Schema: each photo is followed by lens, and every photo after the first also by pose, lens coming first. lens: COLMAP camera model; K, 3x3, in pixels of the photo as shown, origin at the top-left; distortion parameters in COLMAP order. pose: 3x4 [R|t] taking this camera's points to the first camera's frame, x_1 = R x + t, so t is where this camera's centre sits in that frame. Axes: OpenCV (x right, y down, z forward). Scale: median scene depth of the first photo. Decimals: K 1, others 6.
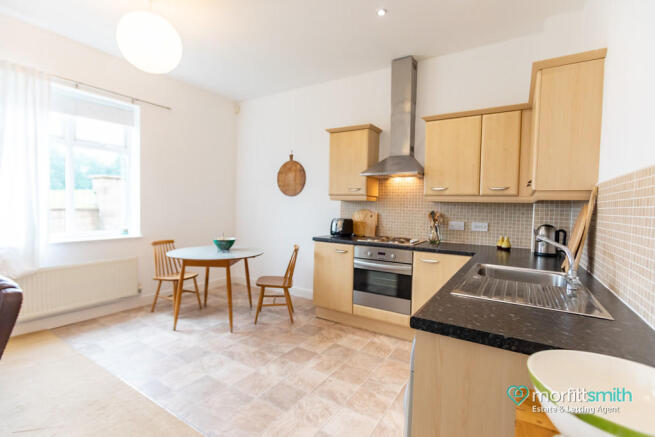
lens RADIAL K [[306.3, 0, 327.5], [0, 306.3, 218.5], [0, 0, 1]] dist [-0.034612, 0.000009]
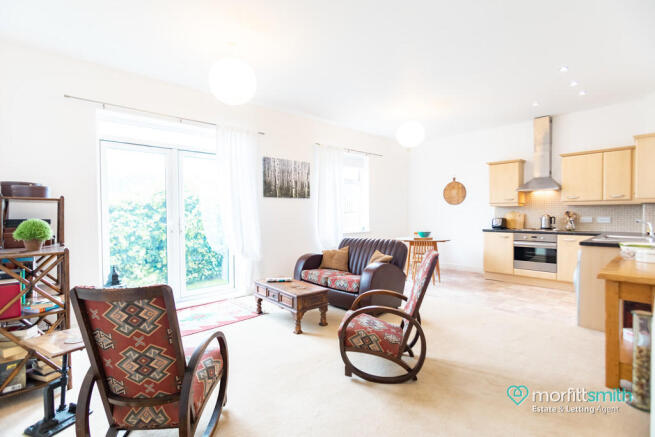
lens RADIAL K [[311.7, 0, 327.5], [0, 311.7, 218.5], [0, 0, 1]] dist [0.002057, 0.000830]
pose [[0.965454, -0.024854, -0.259384, -0.429467], [0.018411, 0.999459, -0.027238, 0.034166], [0.259921, 0.021521, 0.965390, -0.870181]]
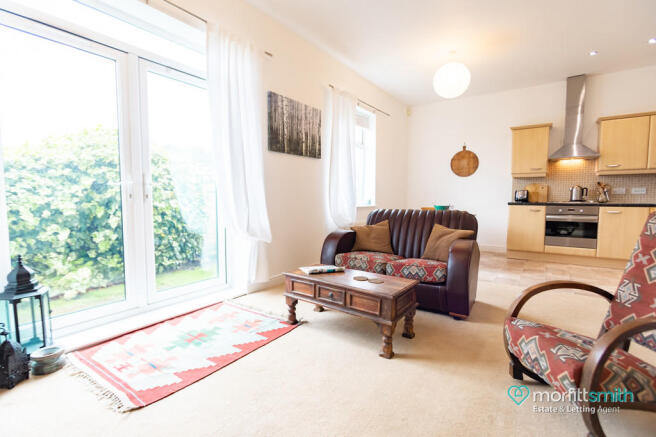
lens RADIAL K [[308.8, 0, 328.0], [0, 308.8, 218.5], [0, 0, 1]] dist [-0.000669, 0.000478]
pose [[0.998484, -0.018069, -0.051992, -0.853520], [0.019457, 0.999465, 0.026307, 0.084445], [0.051489, -0.027279, 0.998301, -0.532919]]
